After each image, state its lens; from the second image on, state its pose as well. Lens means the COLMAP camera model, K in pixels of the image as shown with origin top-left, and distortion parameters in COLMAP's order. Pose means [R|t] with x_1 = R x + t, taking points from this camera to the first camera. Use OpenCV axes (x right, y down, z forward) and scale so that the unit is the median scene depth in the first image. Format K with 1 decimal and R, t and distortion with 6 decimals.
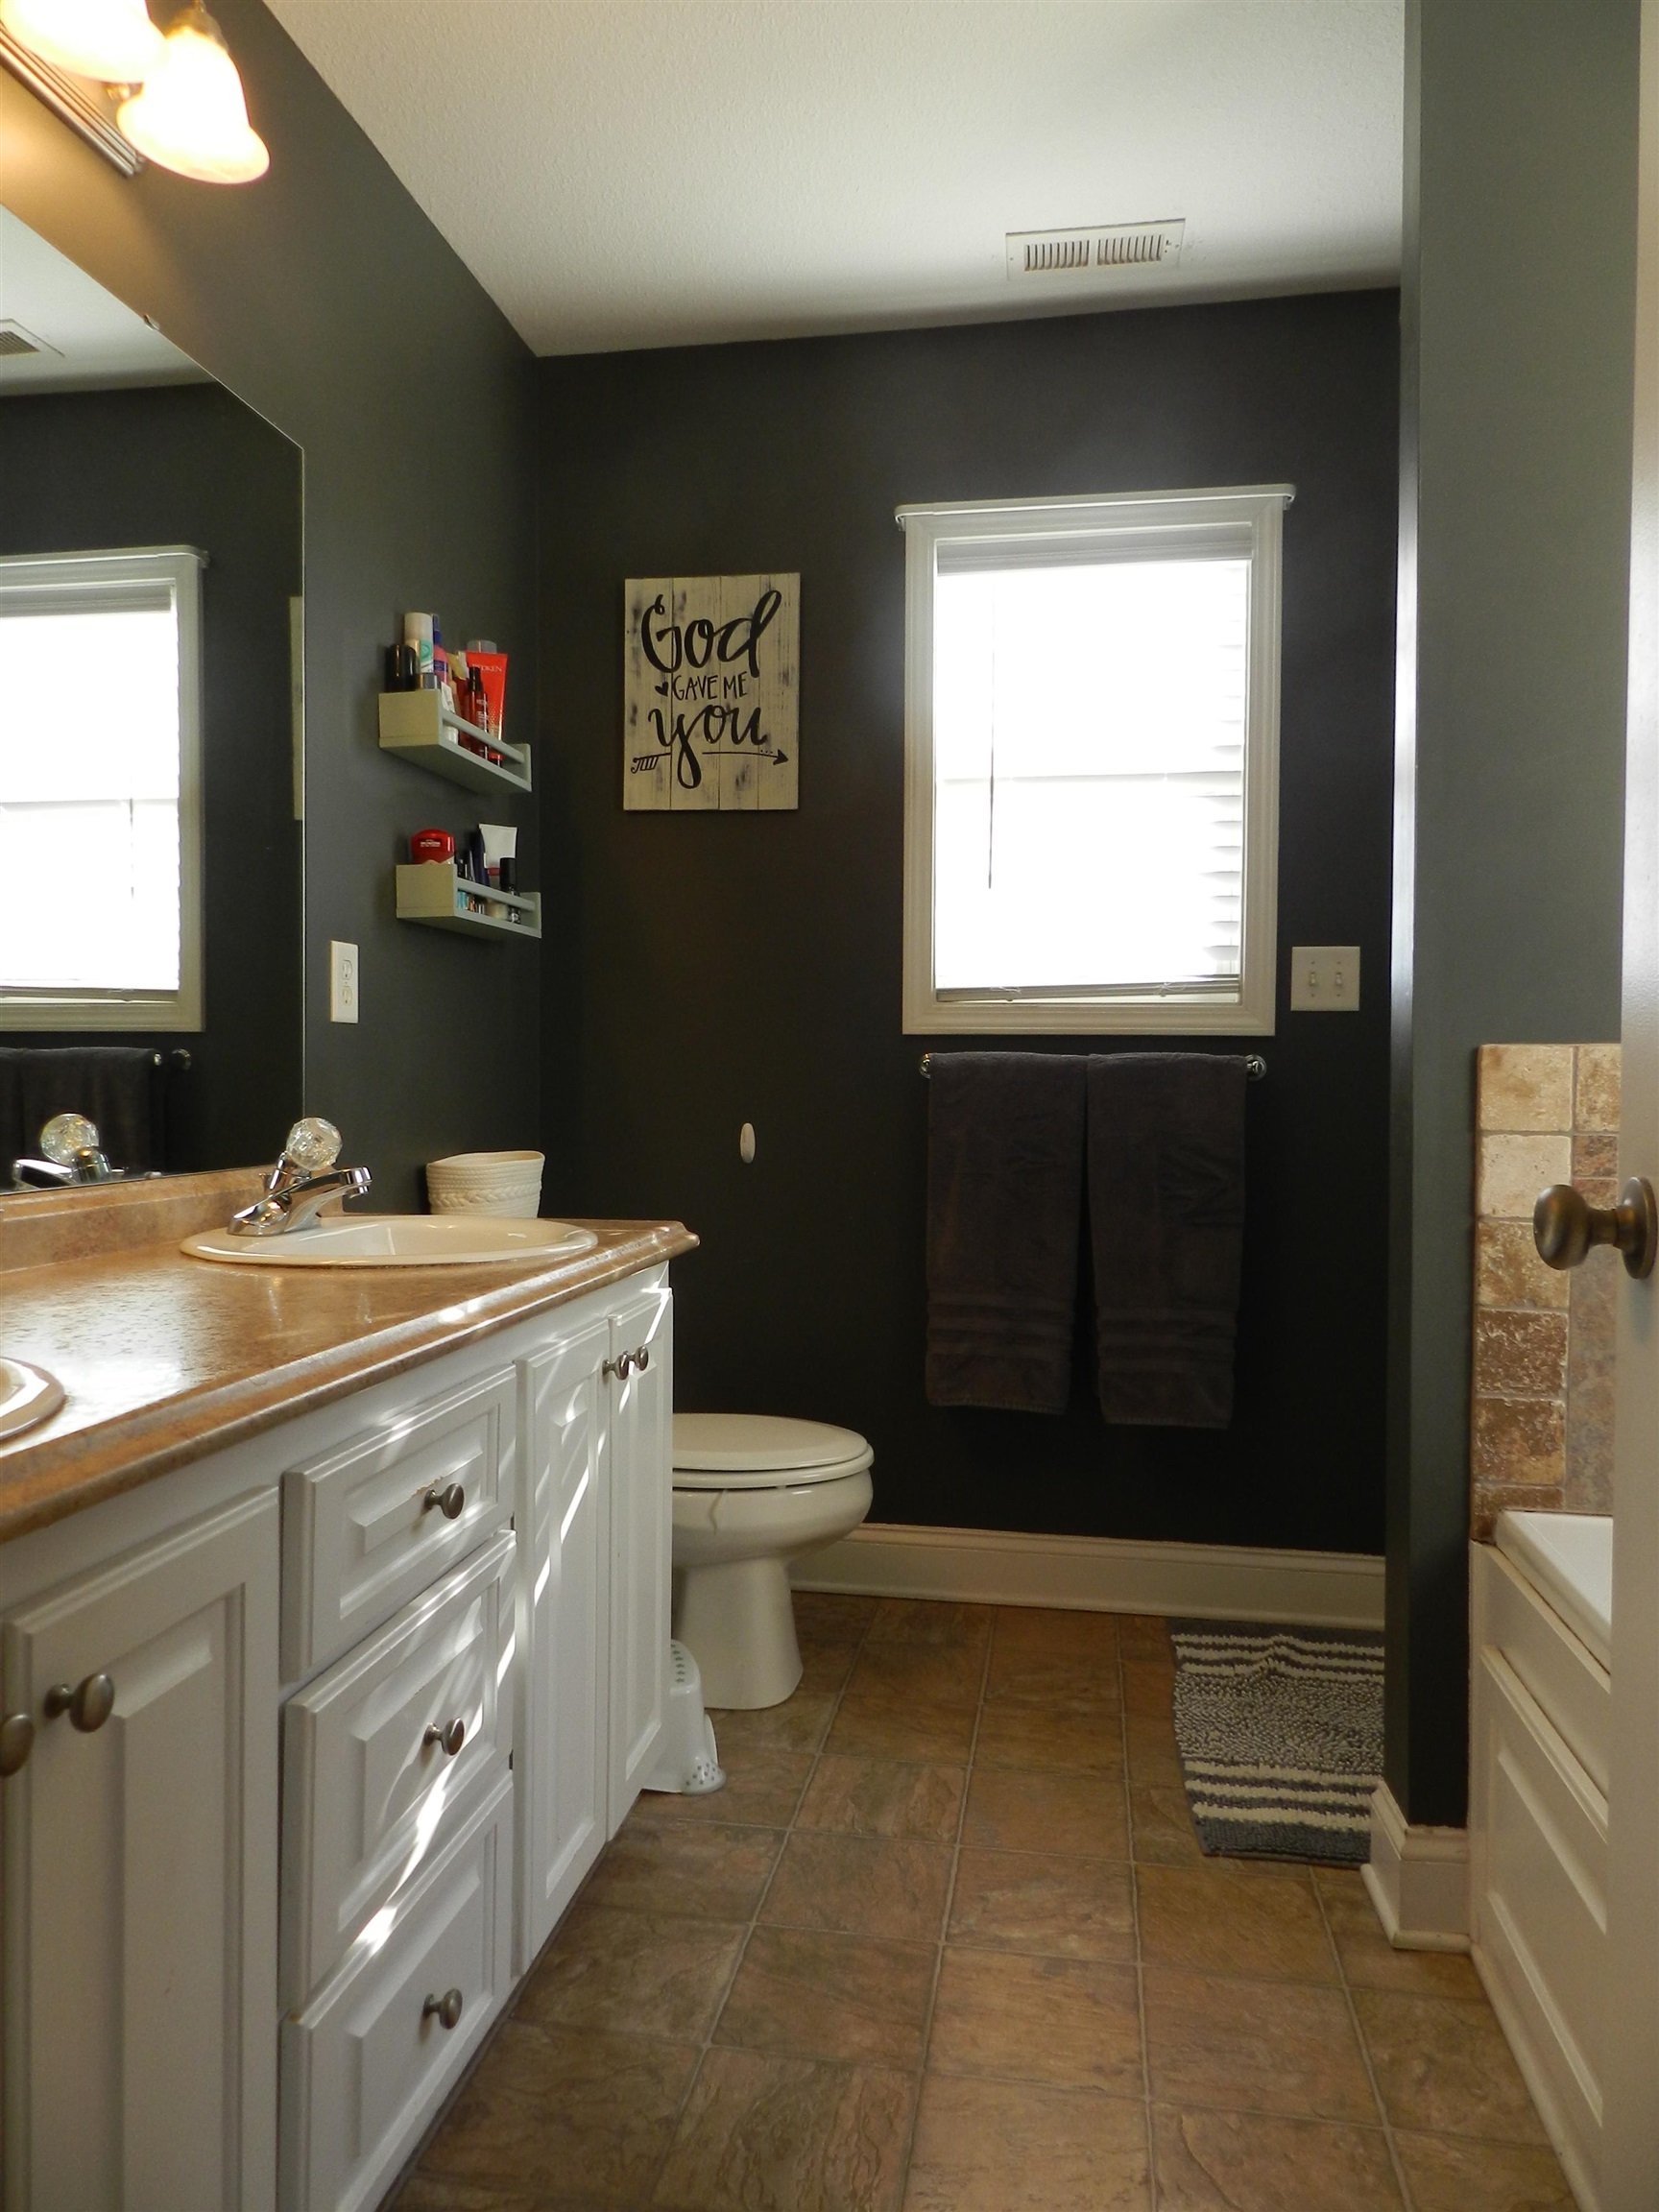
lens RADIAL K [[1501.1, 0, 831.0], [0, 1501.1, 1114.6], [0, 0, 1]] dist [0.015872, -0.002895]
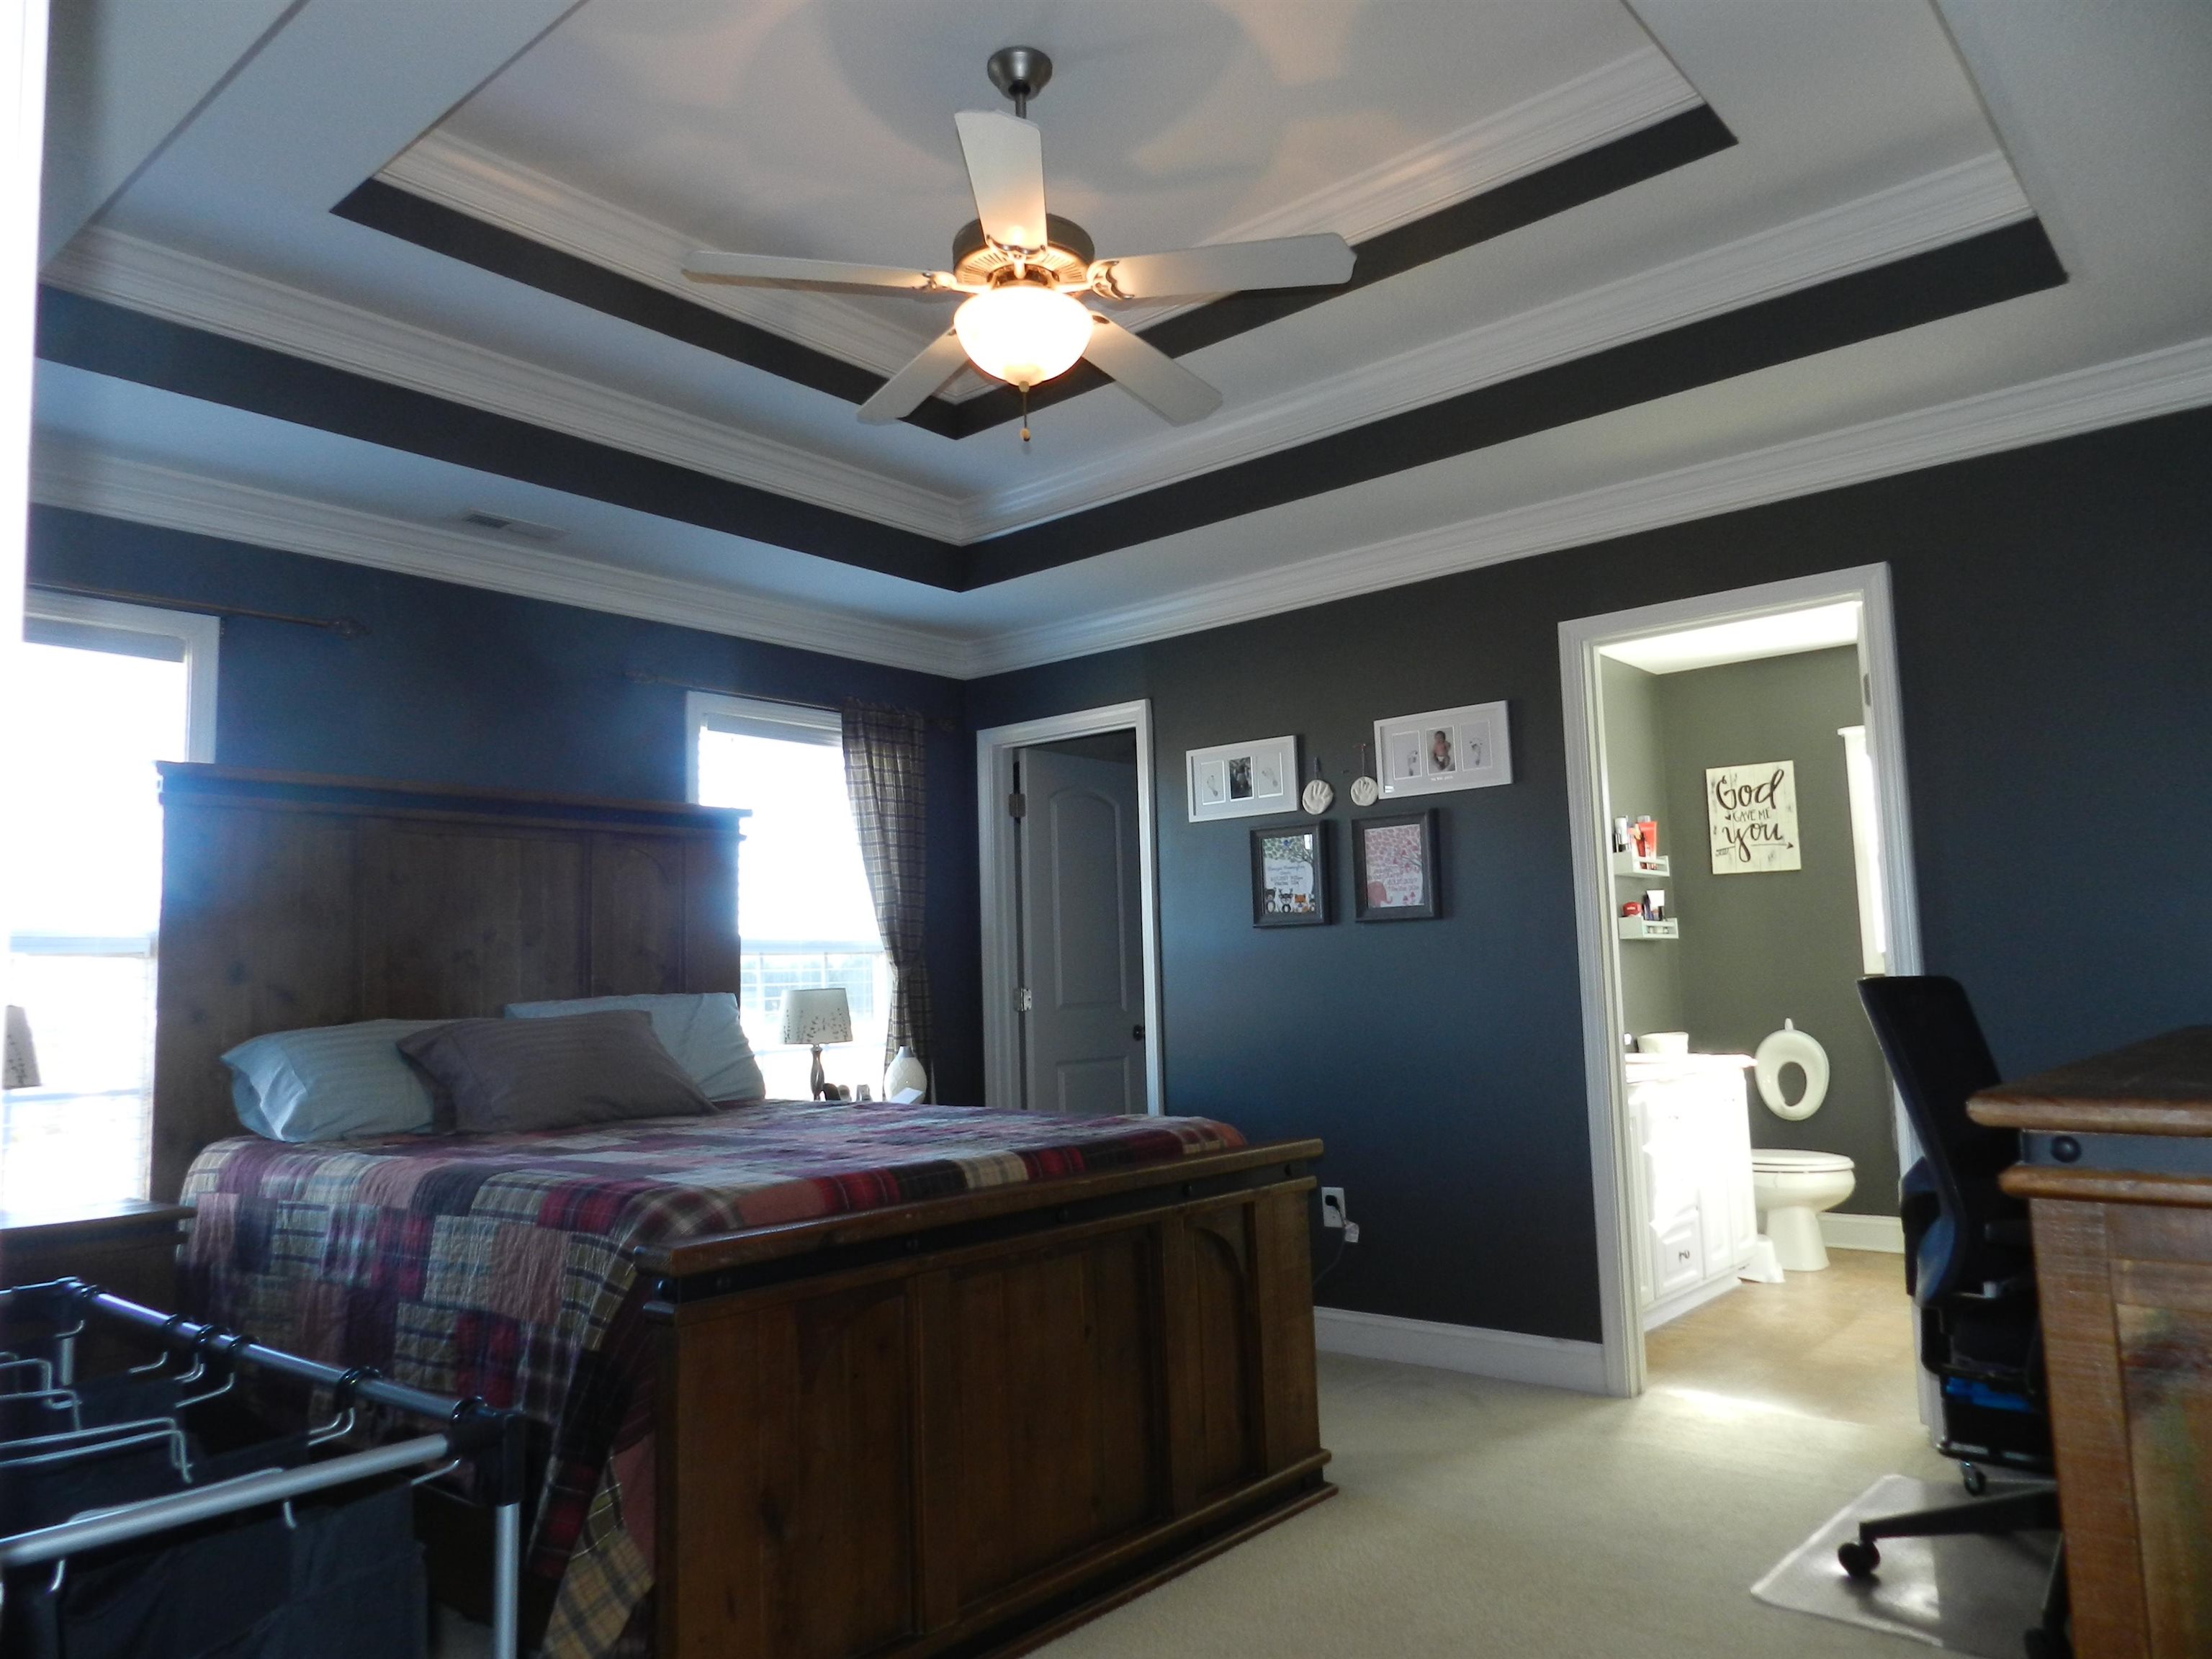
lens RADIAL K [[1501.1, 0, 1100.3], [0, 1501.1, 847.1], [0, 0, 1]] dist [0.015872, -0.002895]
pose [[0.854915, -0.088180, -0.511219, 0.220696], [0.017462, 0.989781, -0.141524, 0.049411], [0.518474, 0.112064, 0.847718, -1.312378]]
